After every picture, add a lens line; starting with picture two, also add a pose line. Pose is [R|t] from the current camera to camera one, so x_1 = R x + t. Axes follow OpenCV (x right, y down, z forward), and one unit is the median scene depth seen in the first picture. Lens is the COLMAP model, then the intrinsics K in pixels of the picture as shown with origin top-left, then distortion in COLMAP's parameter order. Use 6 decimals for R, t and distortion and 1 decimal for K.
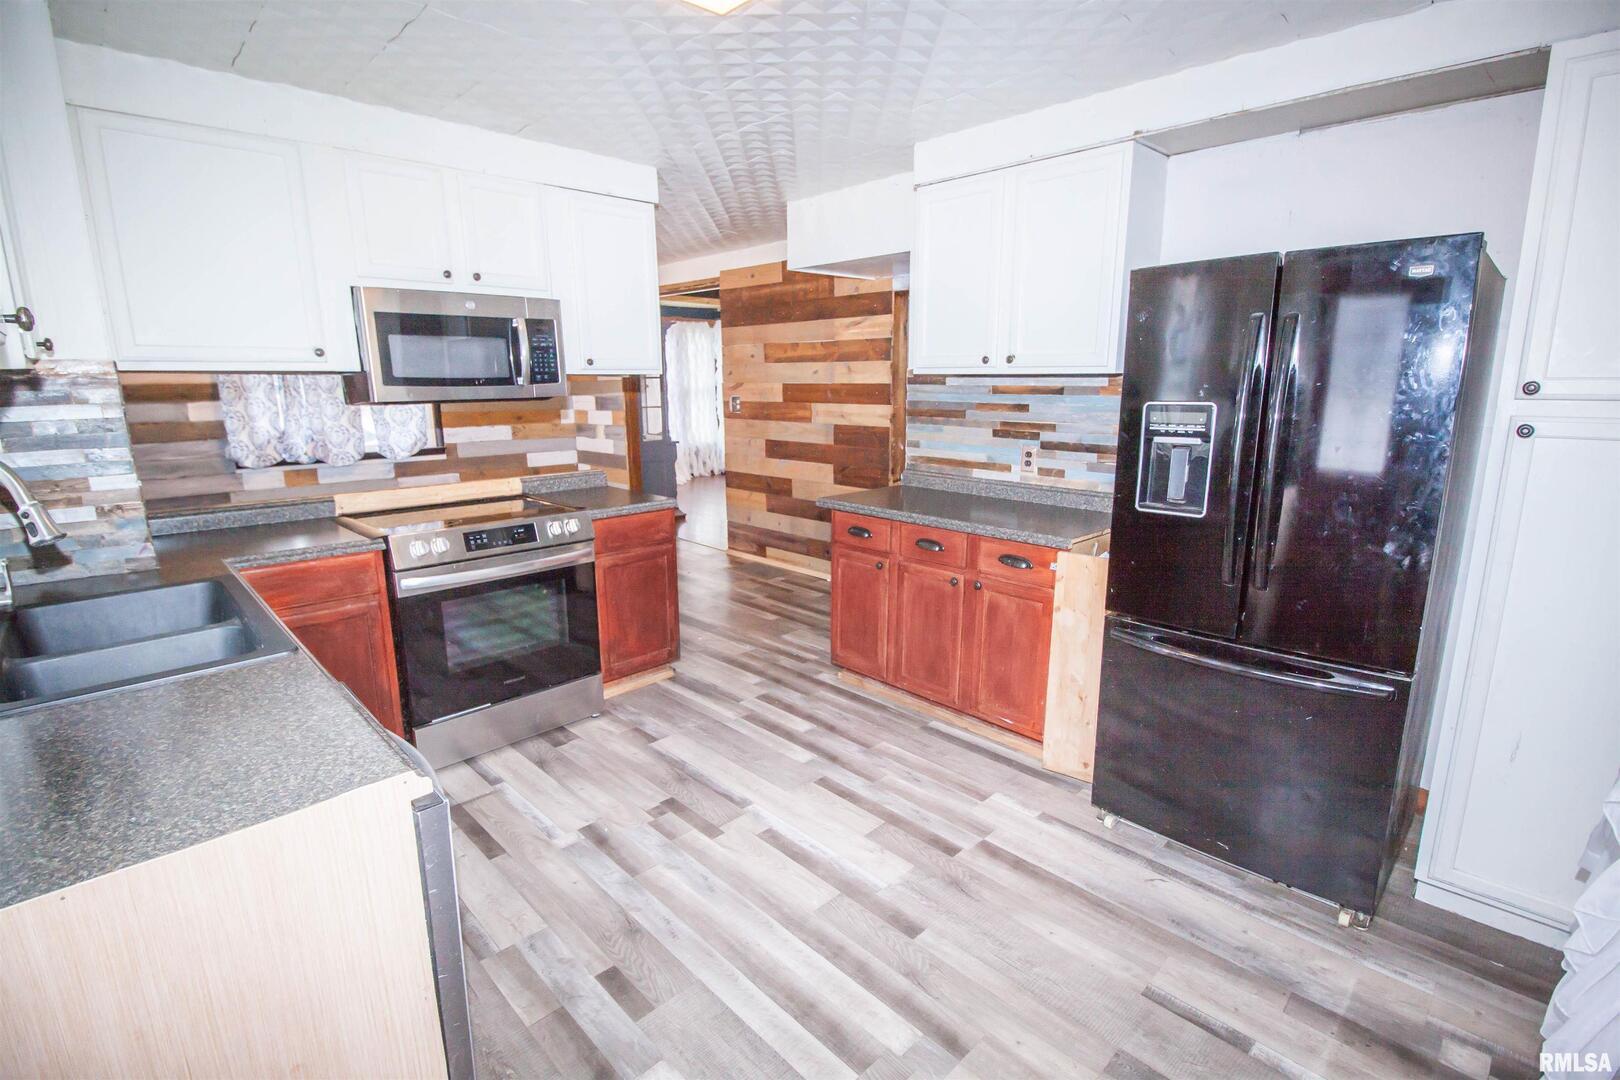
lens RADIAL K [[754.9, 0, 810.0], [0, 754.9, 540.0], [0, 0, 1]] dist [-0.000185, -0.000018]
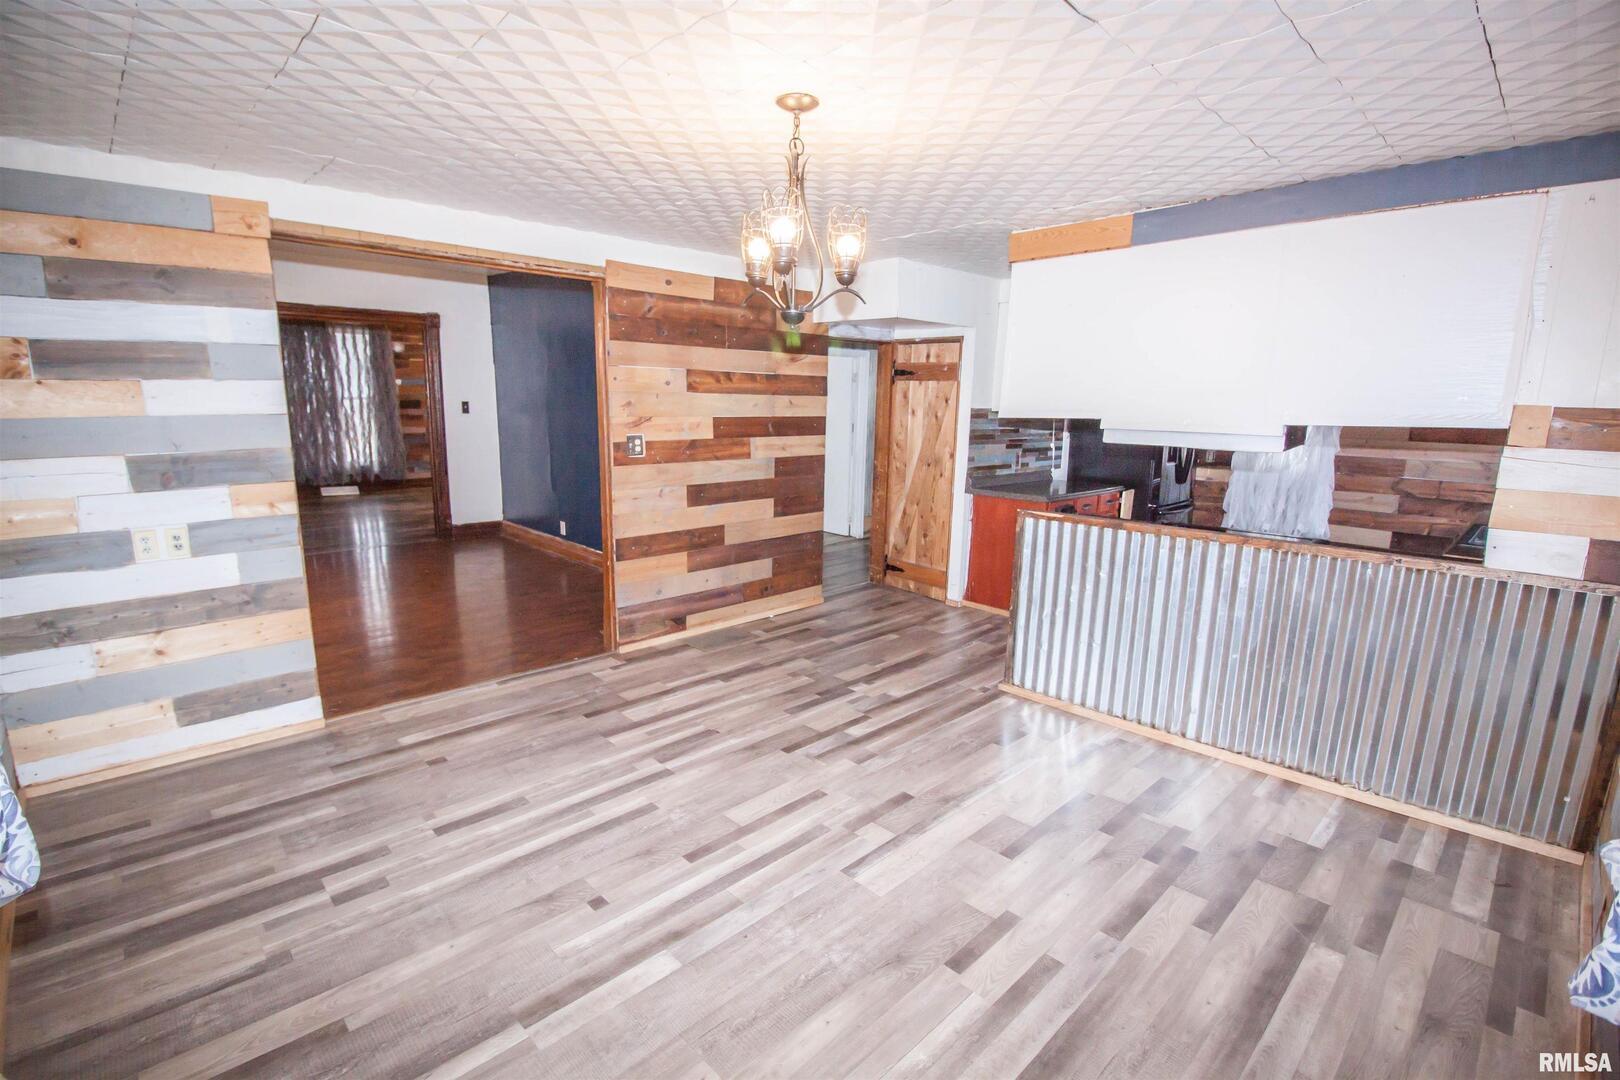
lens RADIAL K [[754.9, 0, 810.0], [0, 754.9, 540.0], [0, 0, 1]] dist [-0.000185, -0.000018]
pose [[-0.002668, -0.182650, 0.983174, -0.930101], [0.192028, 0.964787, 0.179755, -0.210617], [-0.981386, 0.189277, 0.032500, 0.910728]]
